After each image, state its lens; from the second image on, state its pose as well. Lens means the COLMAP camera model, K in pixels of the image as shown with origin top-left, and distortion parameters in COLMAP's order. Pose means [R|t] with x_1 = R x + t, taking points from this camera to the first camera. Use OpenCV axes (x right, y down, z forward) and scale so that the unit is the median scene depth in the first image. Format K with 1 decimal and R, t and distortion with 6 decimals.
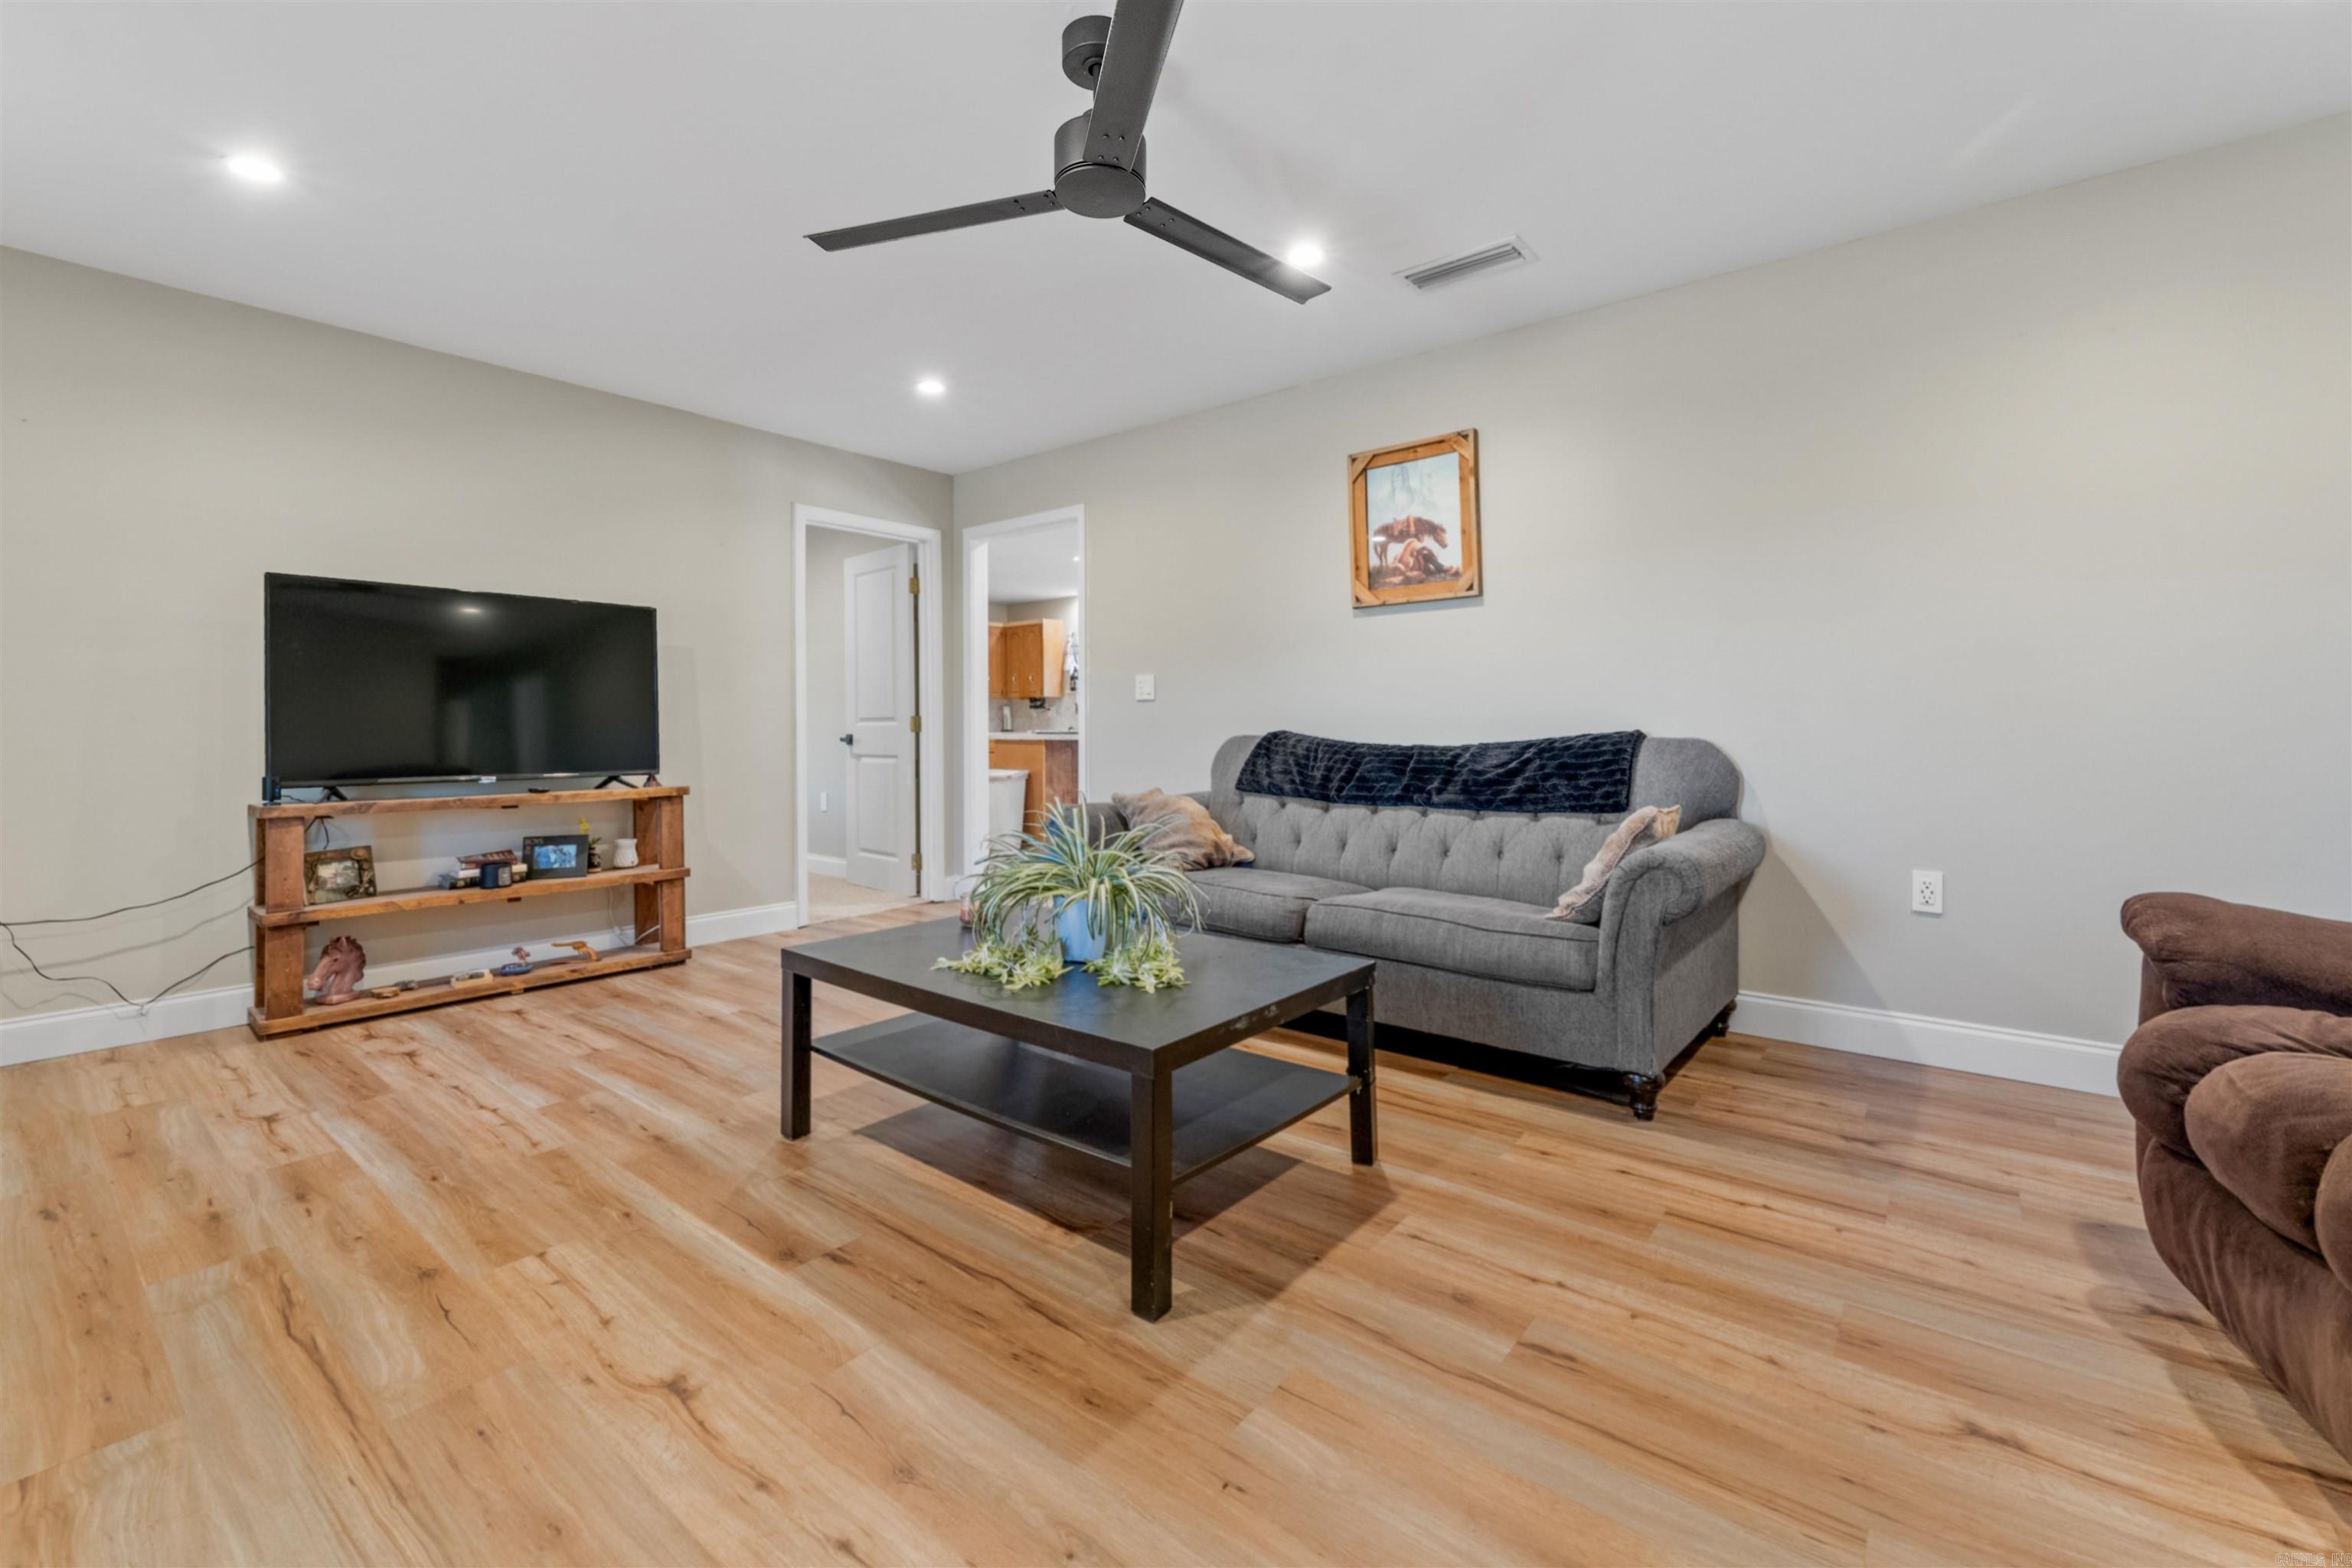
lens RADIAL K [[978.0, 0, 1157.0], [0, 978.0, 745.6], [0, 0, 1]] dist [0.005279, -0.000638]
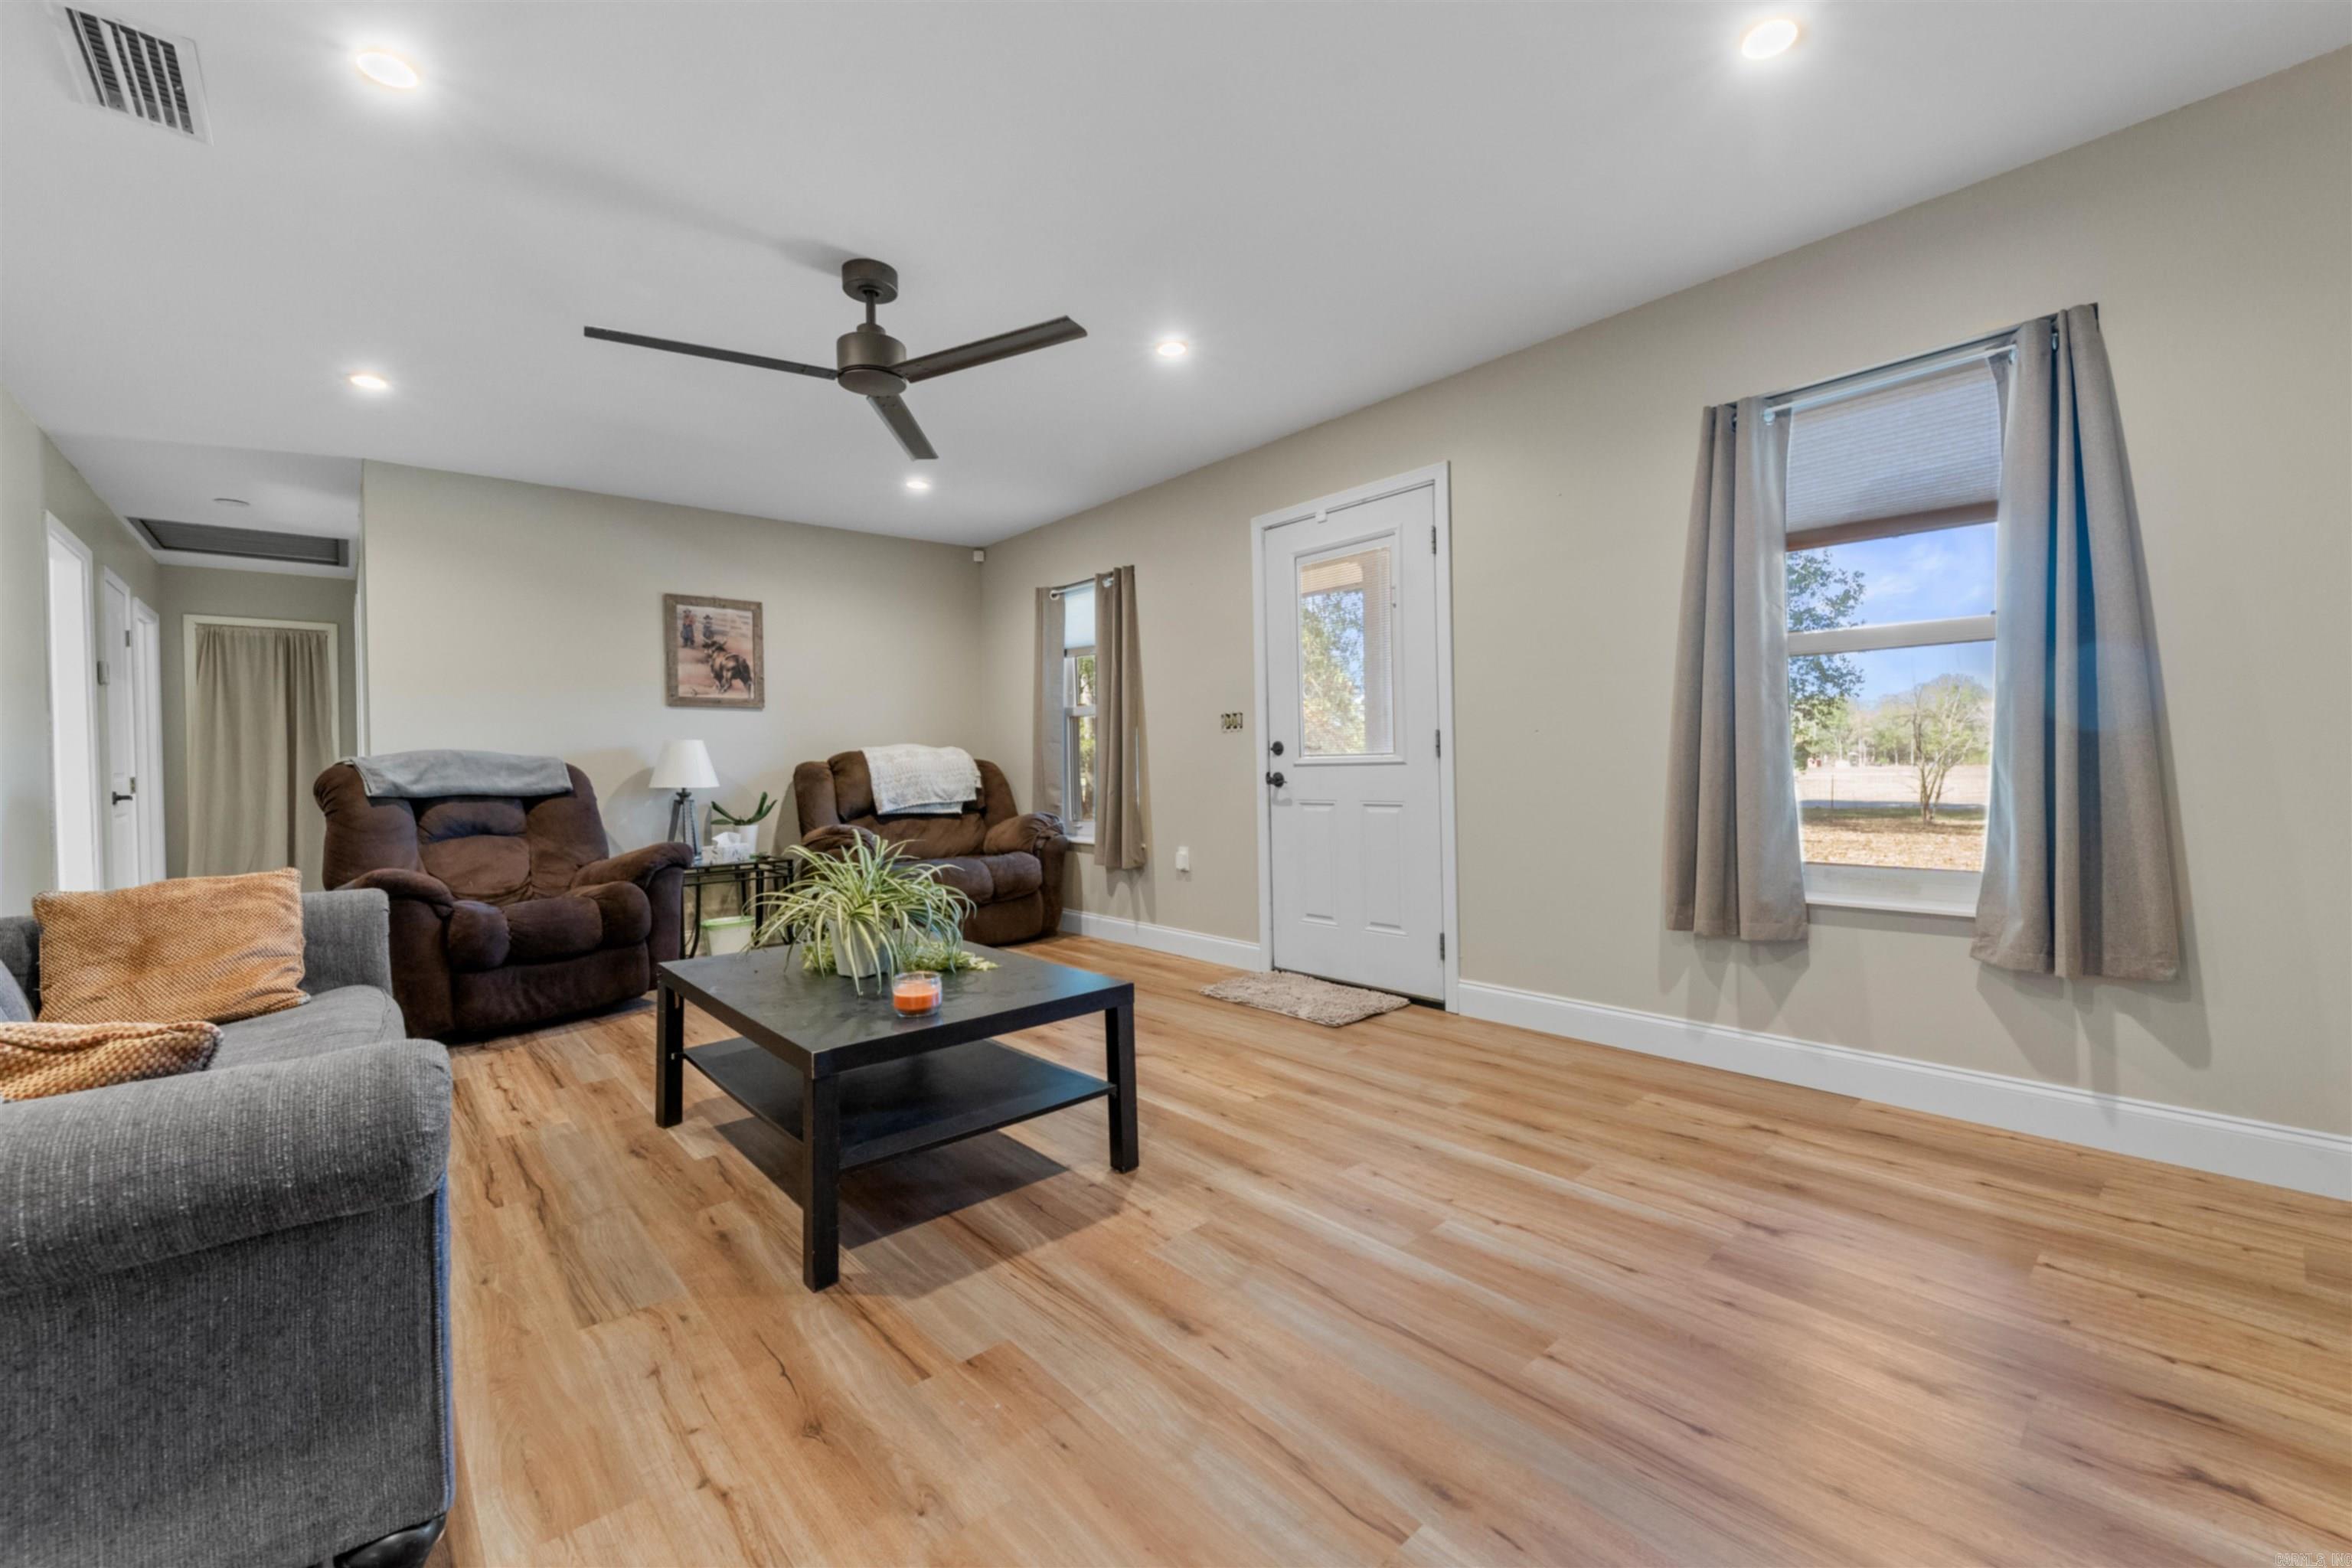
lens RADIAL K [[978.0, 0, 1157.0], [0, 978.0, 745.6], [0, 0, 1]] dist [0.005279, -0.000638]
pose [[-0.984178, 0.027913, 0.174972, -0.643462], [0.029507, 0.999543, 0.006512, -0.047500], [-0.174710, 0.011572, -0.984552, 2.162571]]
